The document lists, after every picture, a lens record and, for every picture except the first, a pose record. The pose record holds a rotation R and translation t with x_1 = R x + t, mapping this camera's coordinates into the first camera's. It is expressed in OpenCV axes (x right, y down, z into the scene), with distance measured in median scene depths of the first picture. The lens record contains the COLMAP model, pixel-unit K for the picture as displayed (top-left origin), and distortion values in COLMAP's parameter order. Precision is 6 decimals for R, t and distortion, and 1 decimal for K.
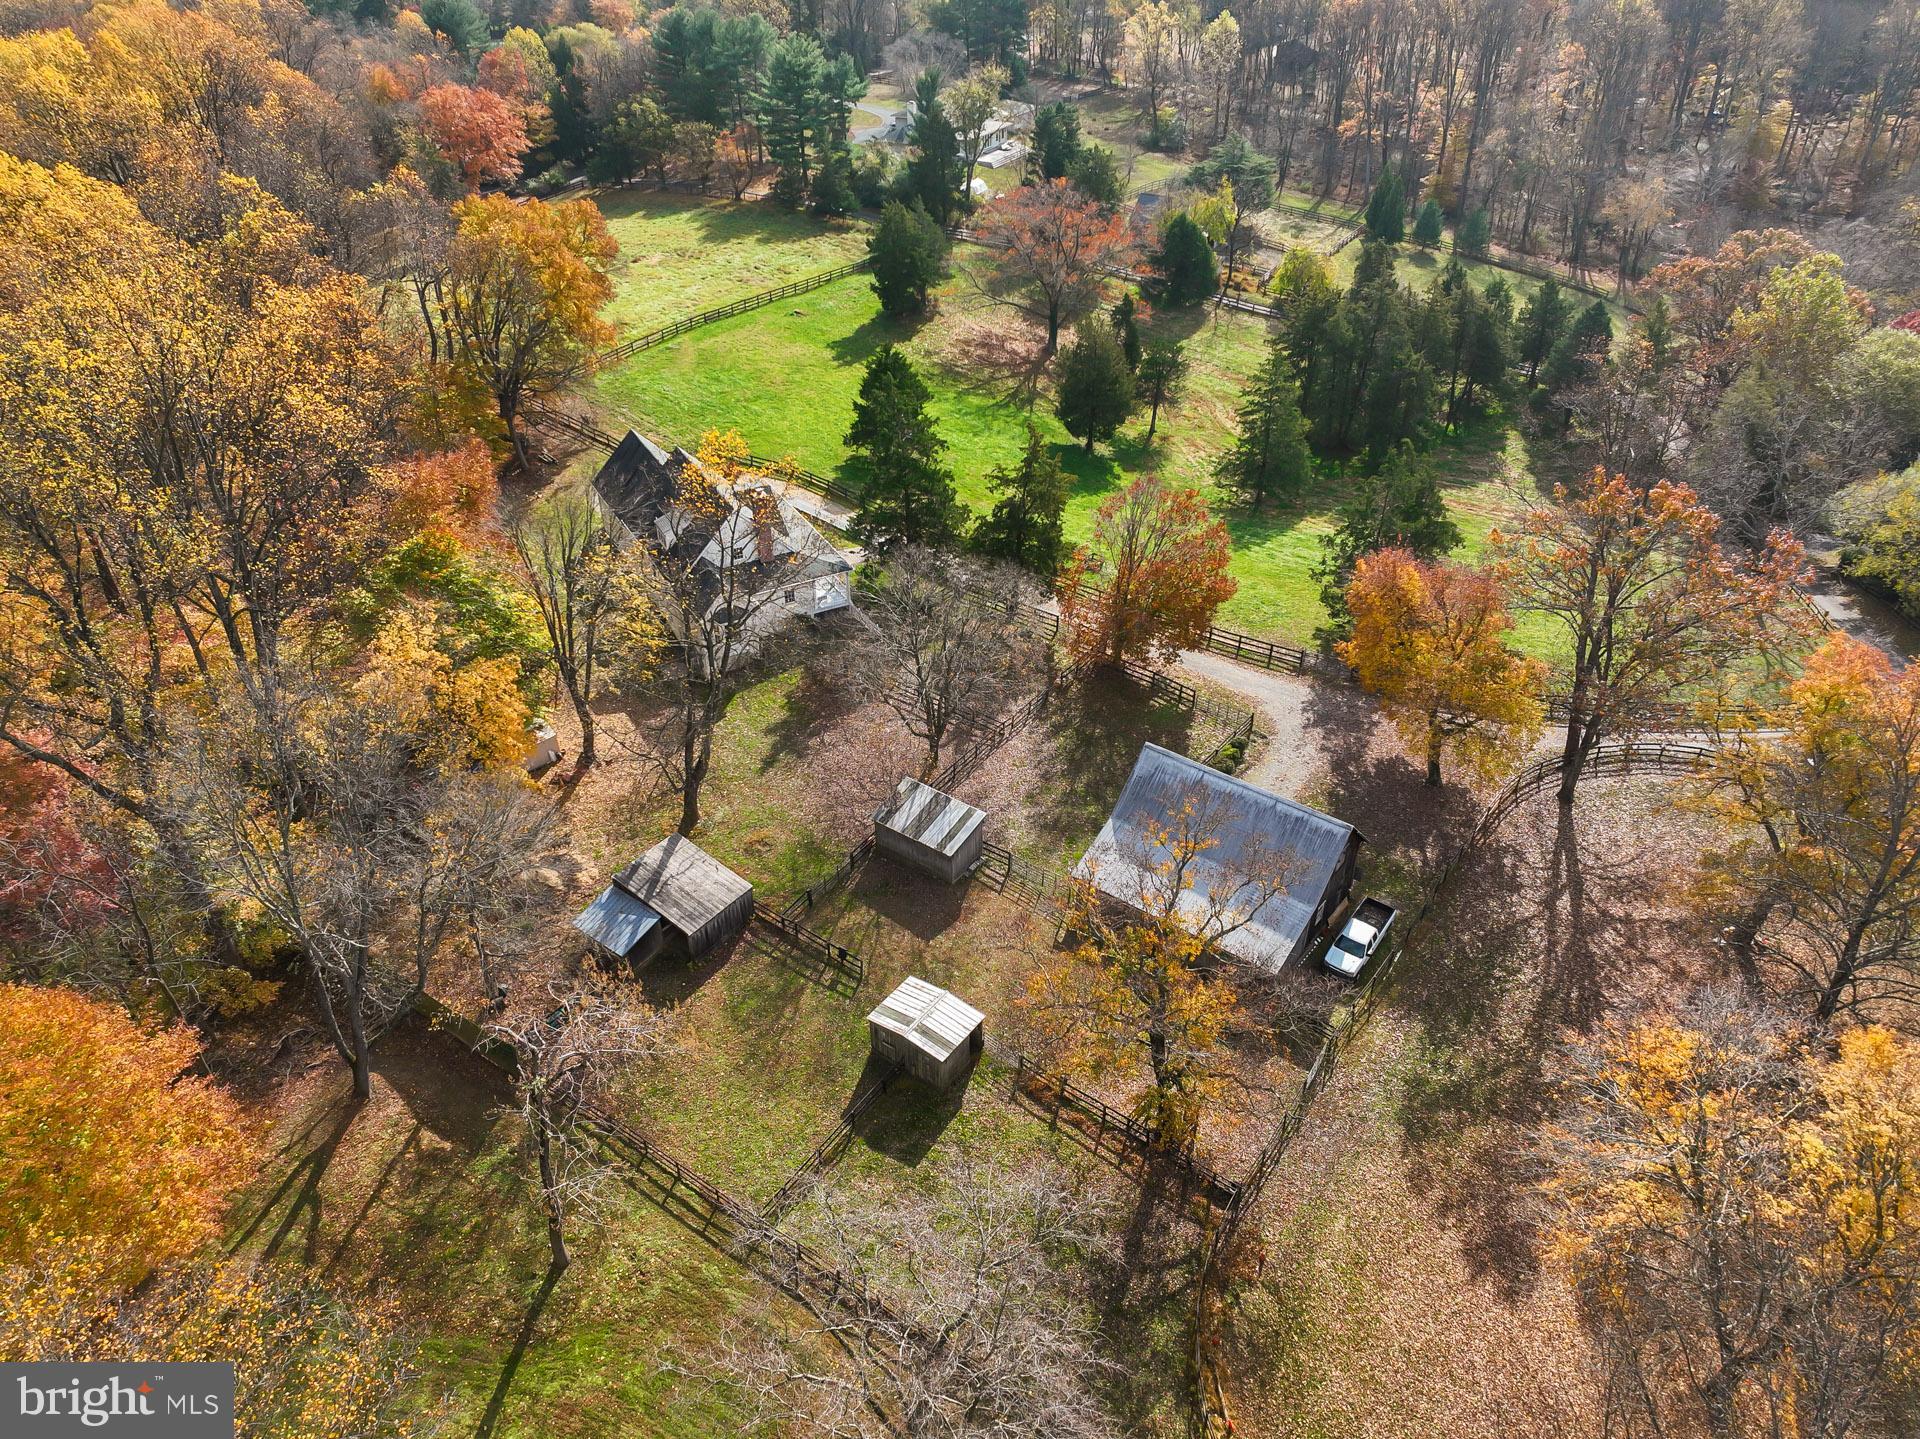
lens RADIAL K [[1344.1, 0, 960.0], [0, 1344.1, 719.5], [0, 0, 1]] dist [0.004803, 0.001105]
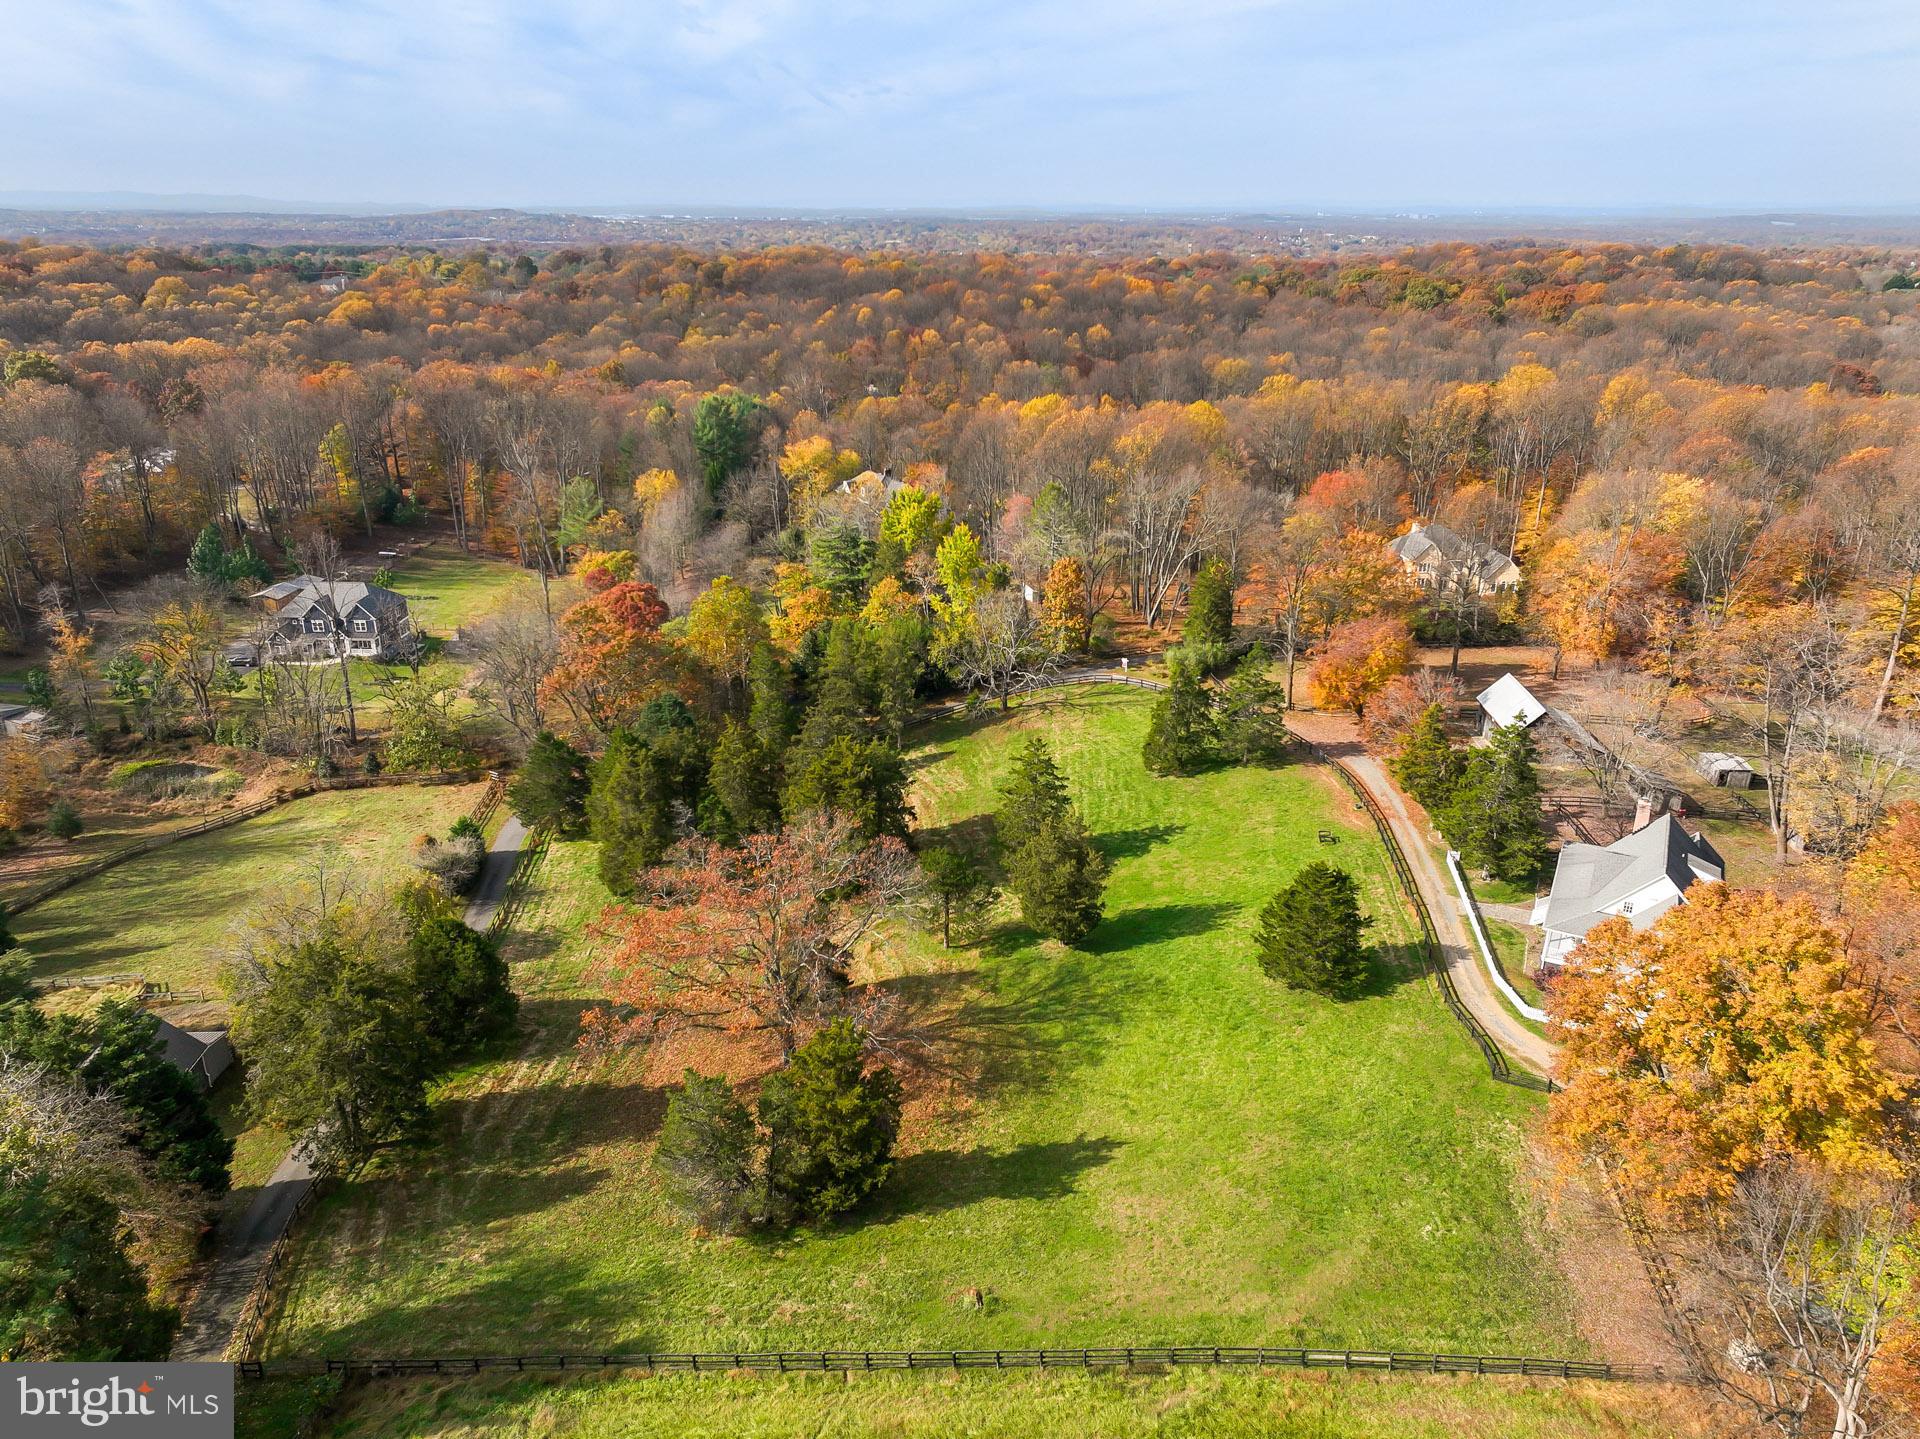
lens RADIAL K [[1344.1, 0, 960.0], [0, 1344.1, 719.5], [0, 0, 1]] dist [0.004803, 0.001105]
pose [[-0.559779, -0.288000, 0.776984, -0.883762], [0.477020, 0.654712, 0.586348, -1.483718], [-0.677568, 0.698862, -0.229113, 2.012766]]
